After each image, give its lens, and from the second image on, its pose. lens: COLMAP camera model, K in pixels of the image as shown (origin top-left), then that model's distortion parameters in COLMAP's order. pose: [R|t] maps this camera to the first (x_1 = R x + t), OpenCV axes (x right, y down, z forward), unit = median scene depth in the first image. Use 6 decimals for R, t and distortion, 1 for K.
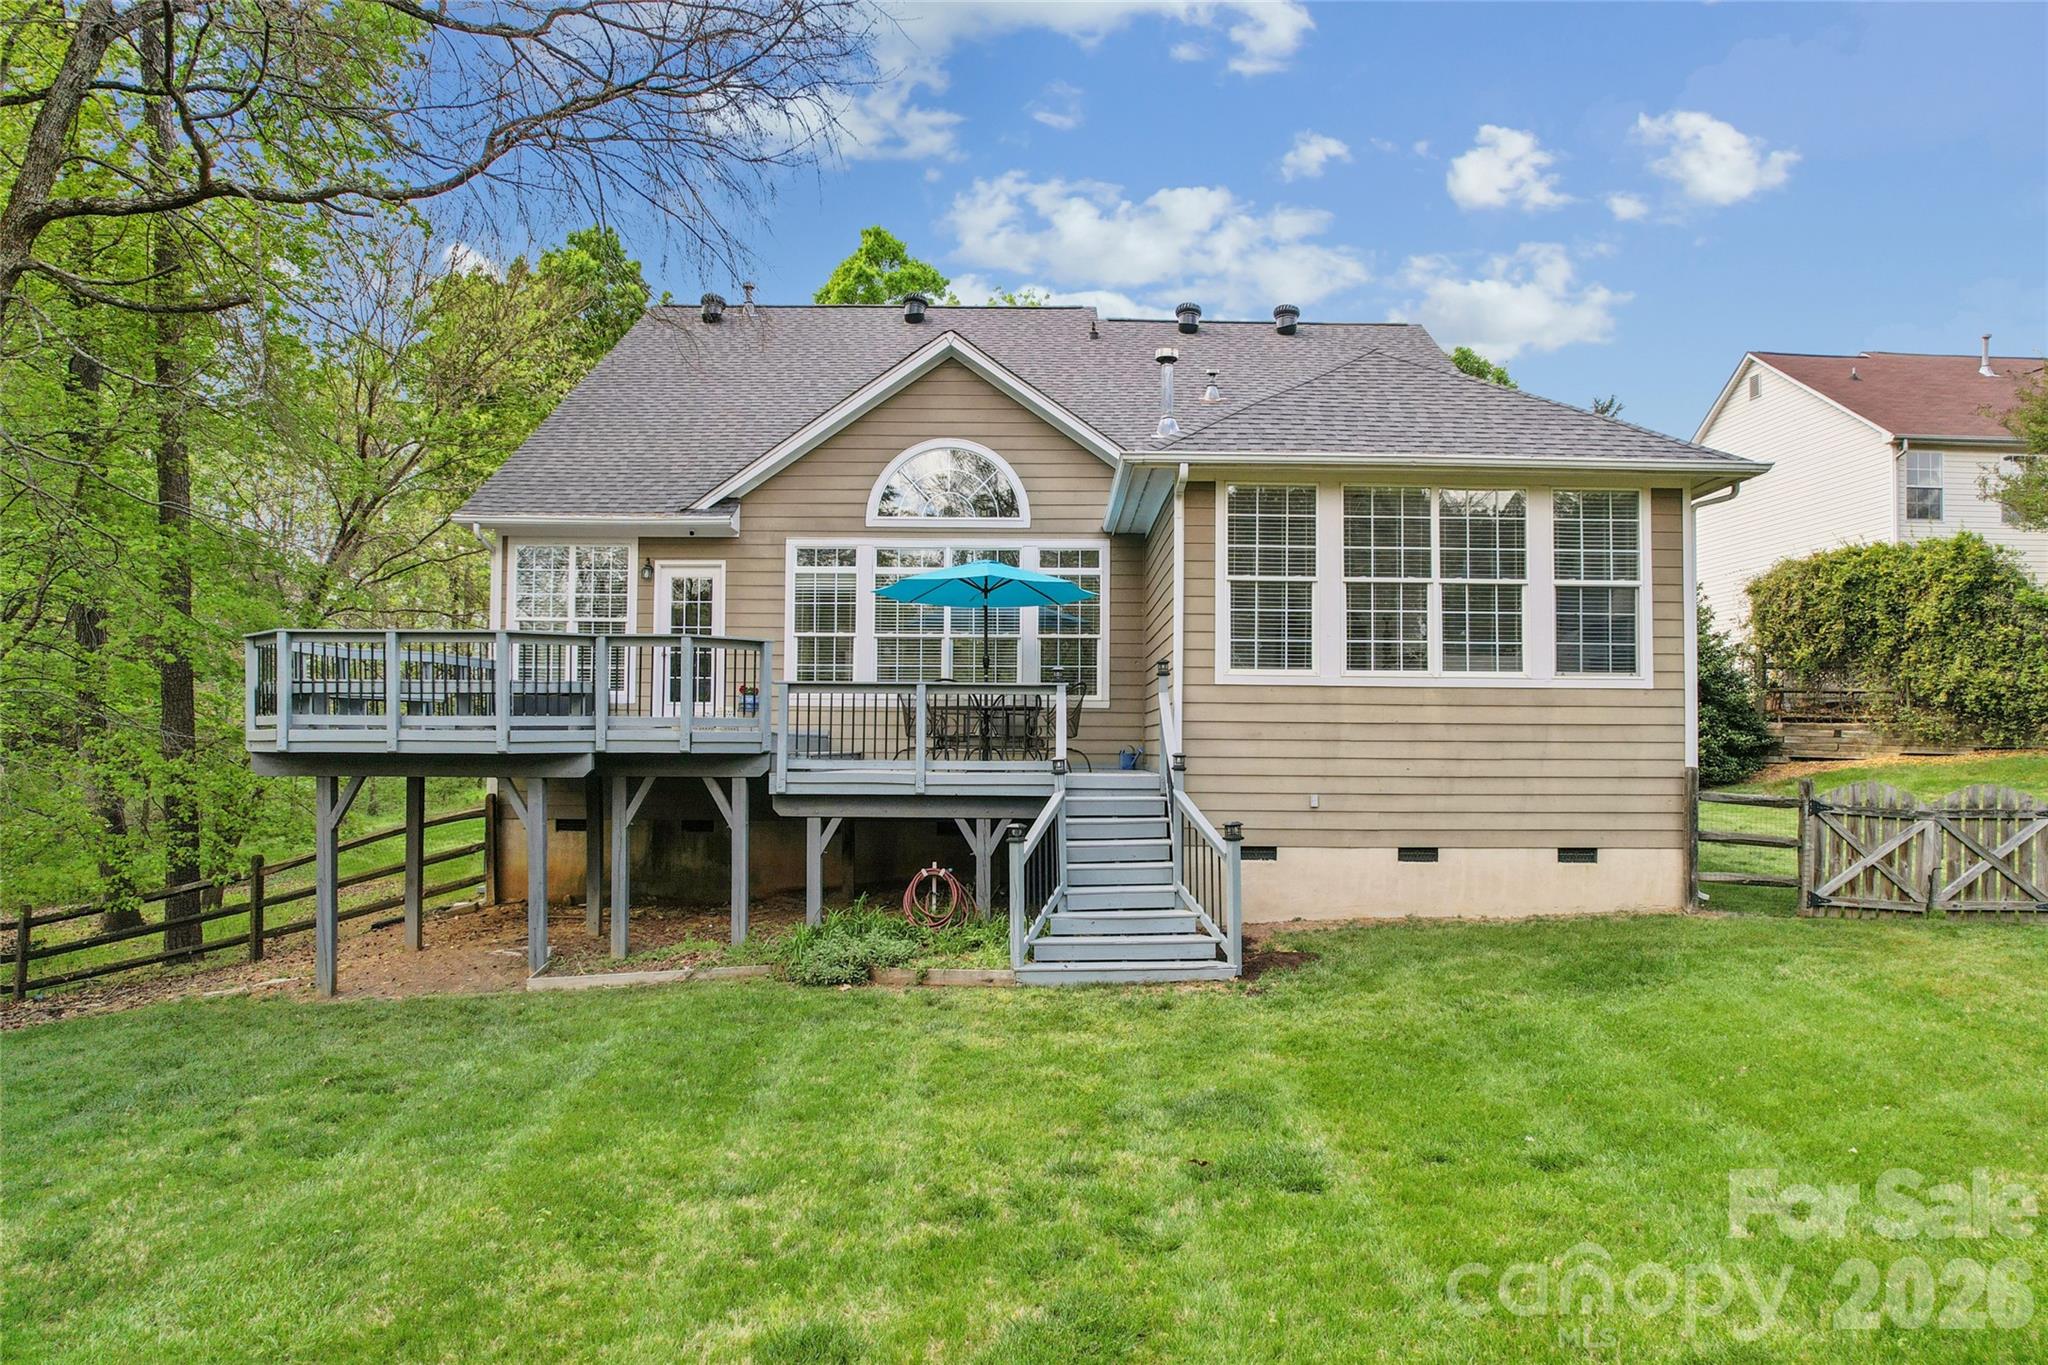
lens RADIAL K [[1300.7, 0, 1024.0], [0, 1300.7, 687.0], [0, 0, 1]] dist [-0.034132, 0.000619]
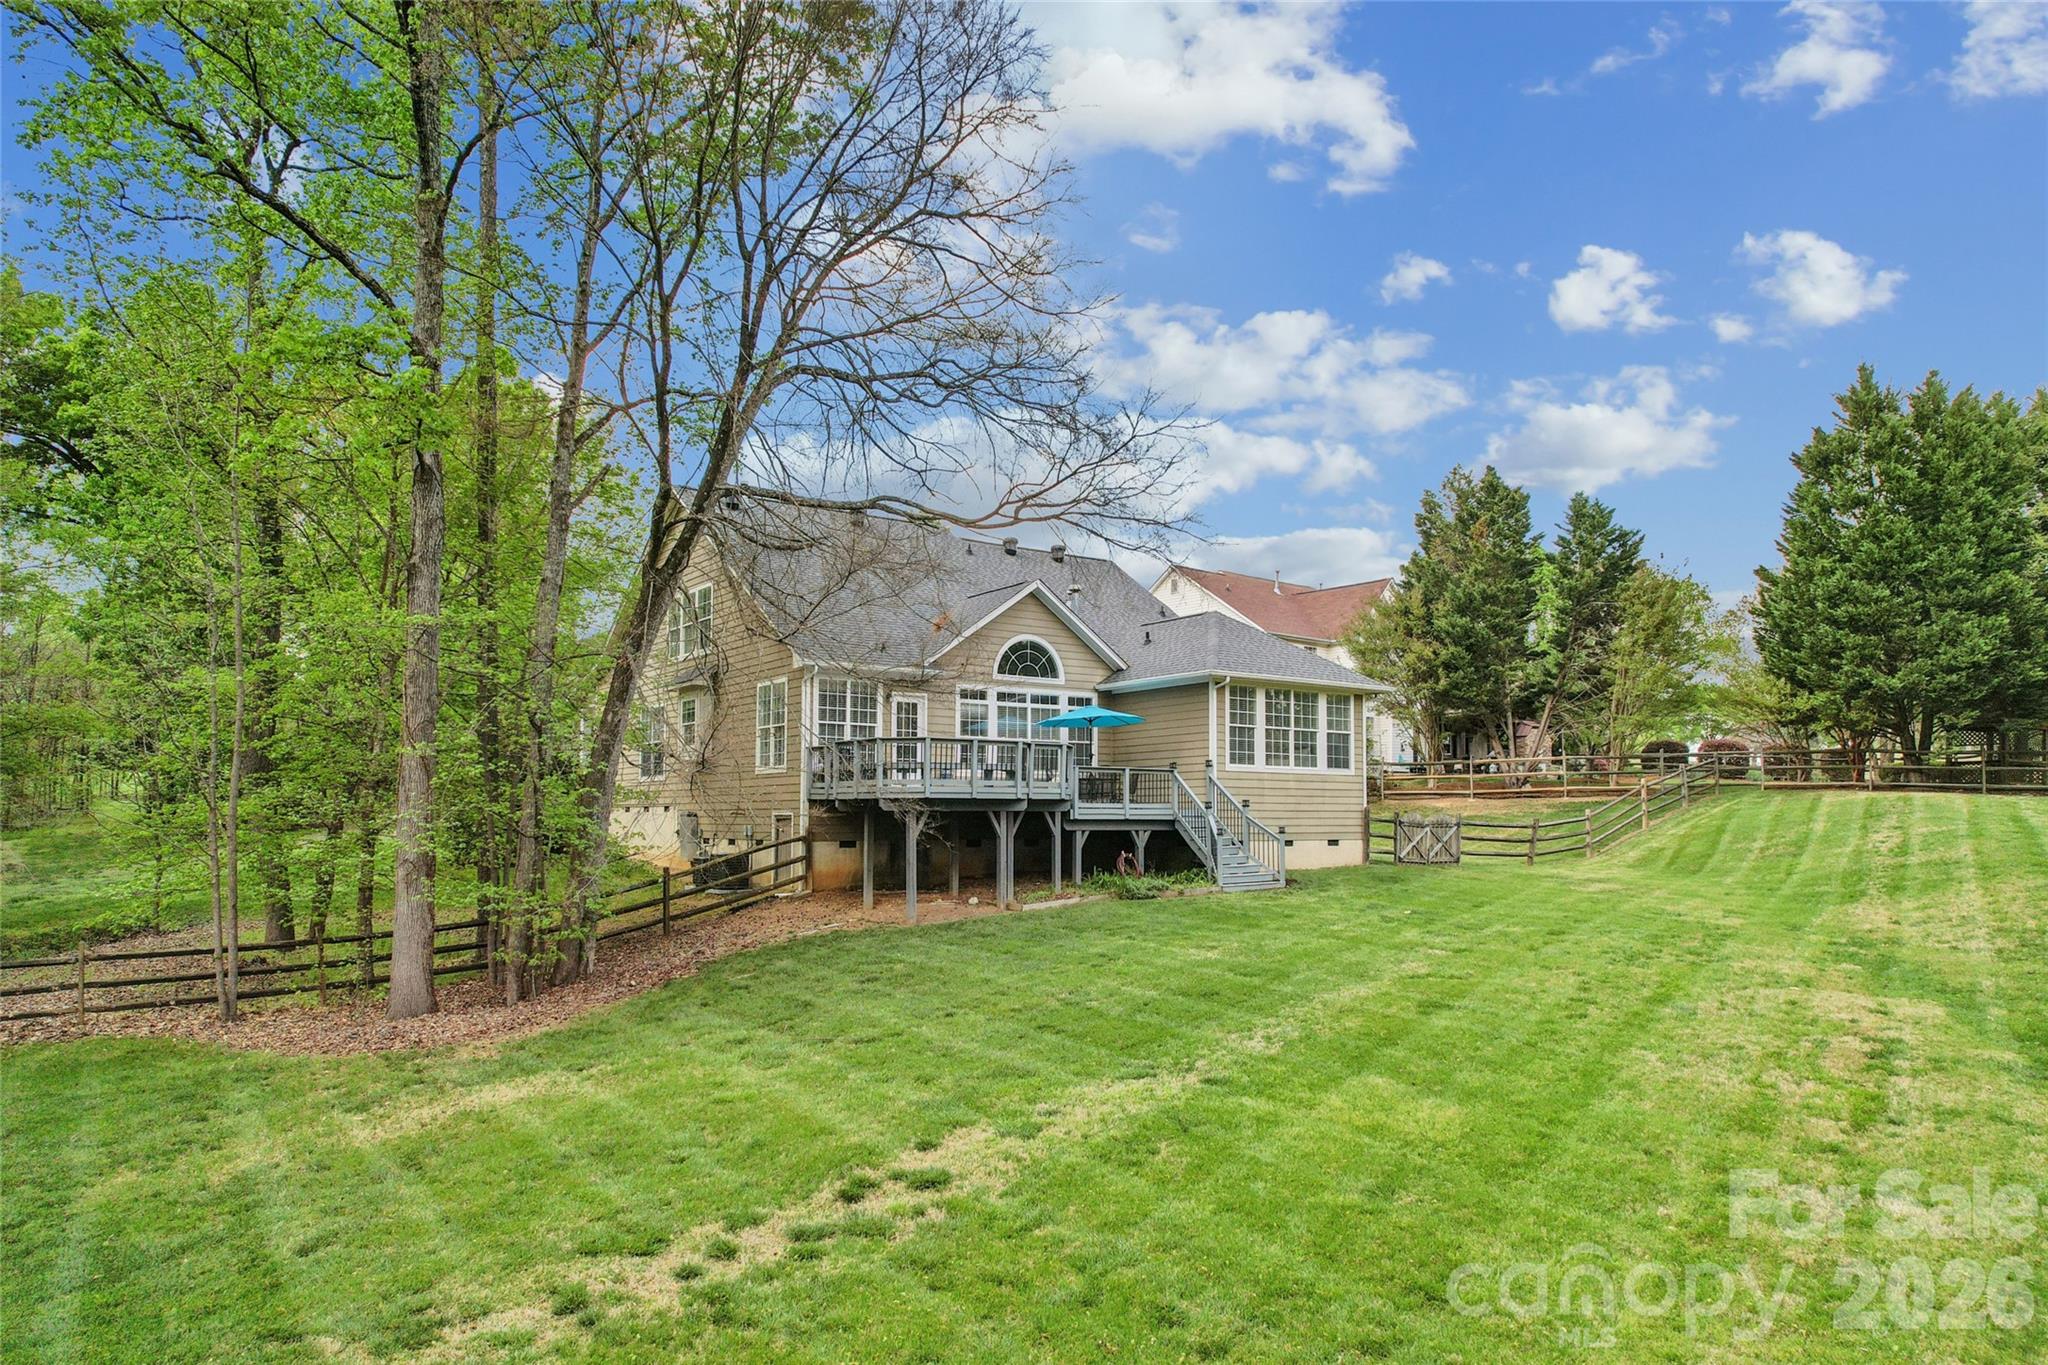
lens RADIAL K [[1300.7, 0, 1023.7], [0, 1300.7, 683.7], [0, 0, 1]] dist [-0.034132, 0.000619]
pose [[0.820844, 0.055291, 0.568470, -1.463703], [-0.022630, 0.997670, -0.064359, 0.000532], [-0.570704, 0.039965, 0.820183, -0.694791]]
